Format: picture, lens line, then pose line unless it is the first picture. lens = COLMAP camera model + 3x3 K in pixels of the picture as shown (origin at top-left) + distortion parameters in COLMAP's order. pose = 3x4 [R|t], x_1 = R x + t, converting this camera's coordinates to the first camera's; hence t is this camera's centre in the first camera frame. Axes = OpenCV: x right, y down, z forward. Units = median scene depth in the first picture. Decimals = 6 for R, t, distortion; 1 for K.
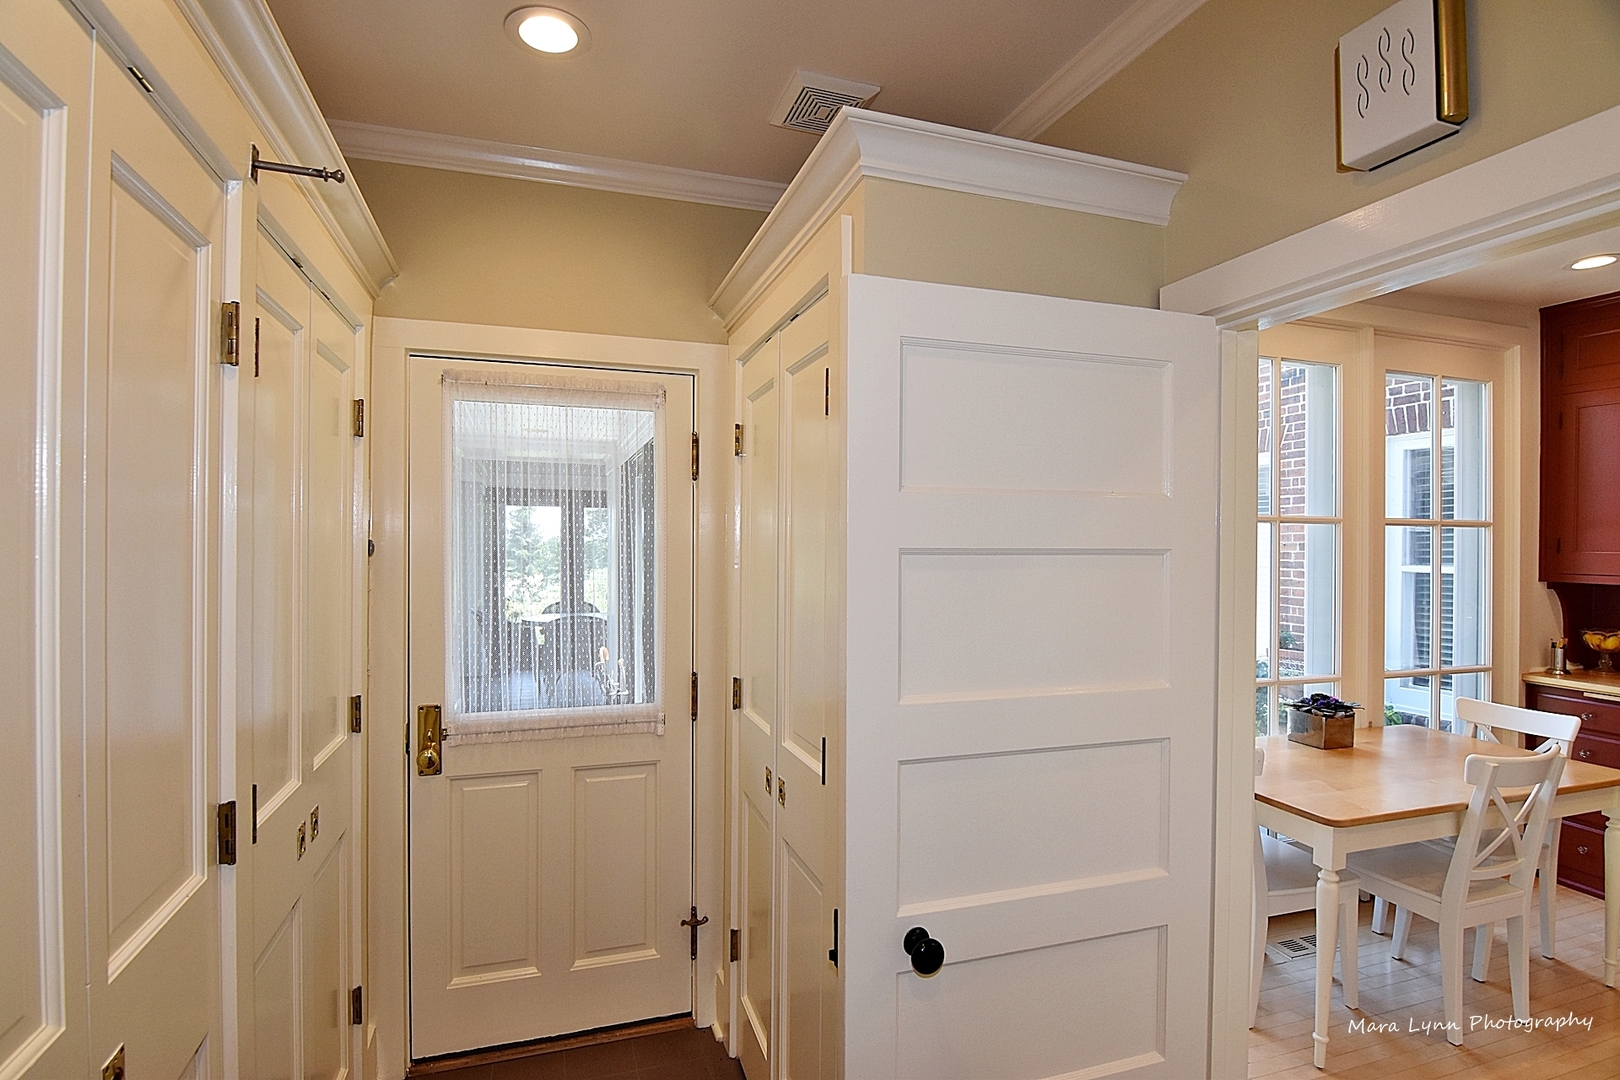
lens RADIAL K [[787.8, 0, 808.5], [0, 787.8, 540.4], [0, 0, 1]] dist [-0.003572, -0.003699]
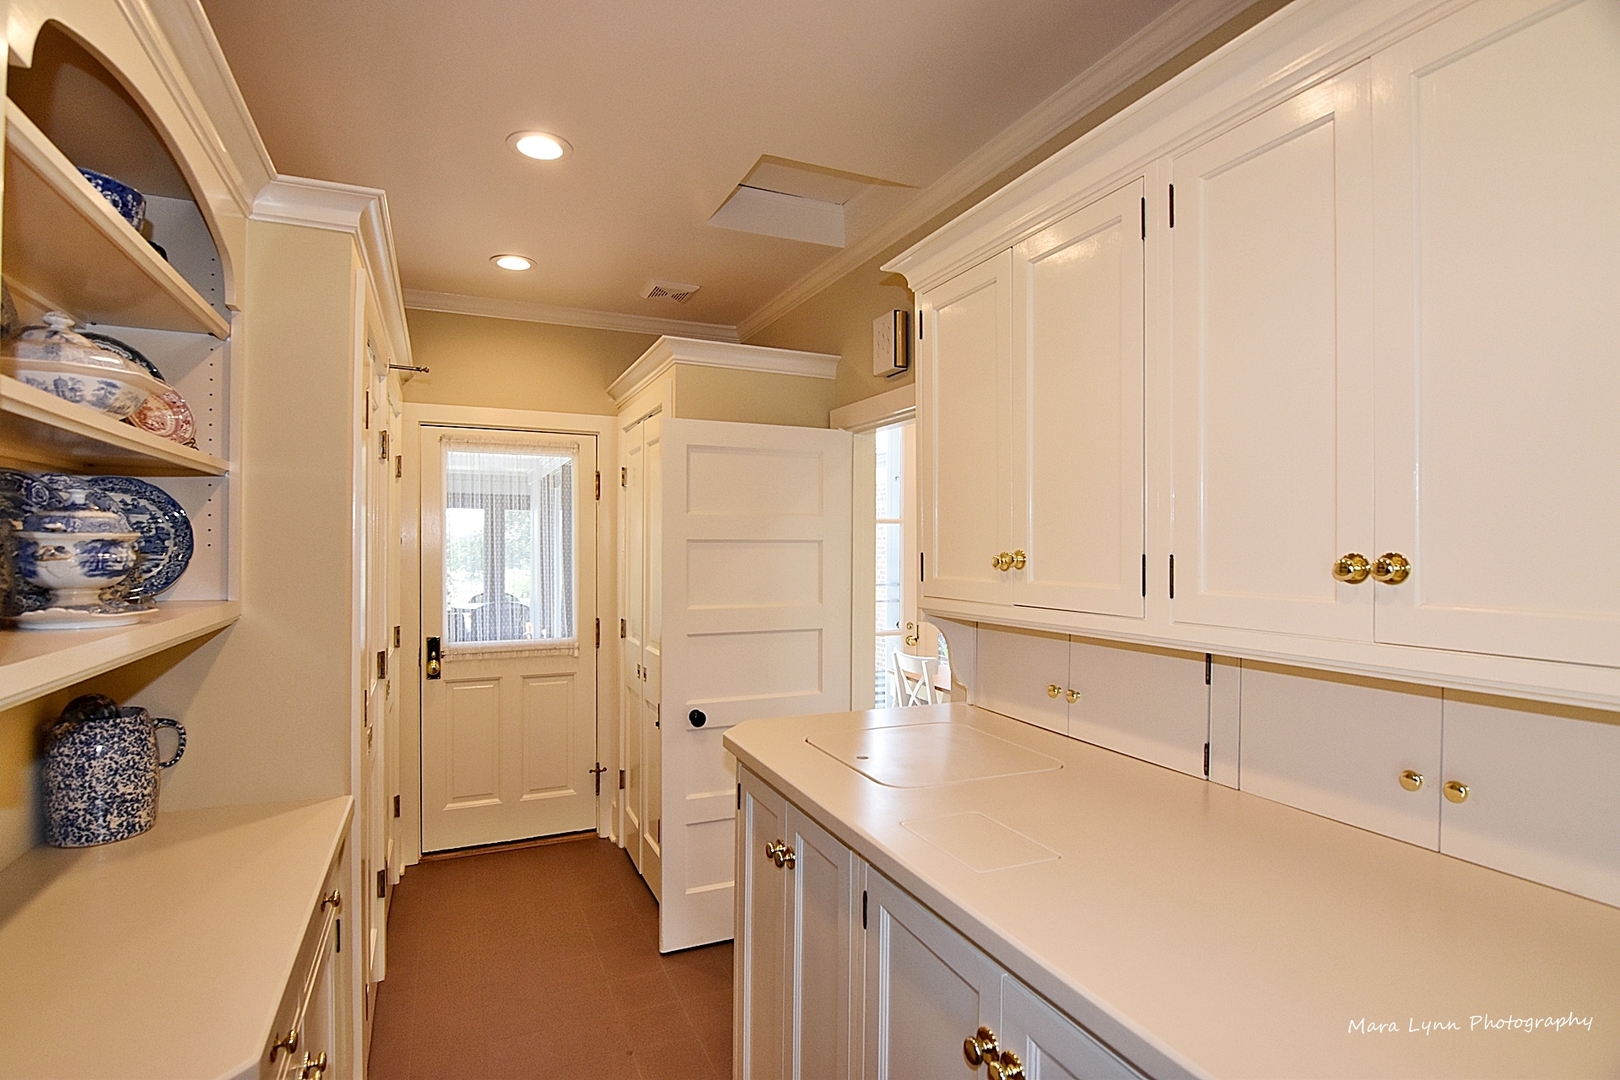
lens RADIAL K [[787.8, 0, 806.2], [0, 787.8, 548.5], [0, 0, 1]] dist [-0.003572, -0.003699]
pose [[0.994915, -0.000443, 0.100717, 0.123698], [-0.000594, 0.999947, 0.010269, 0.006883], [-0.100716, -0.010277, 0.994862, -0.680760]]
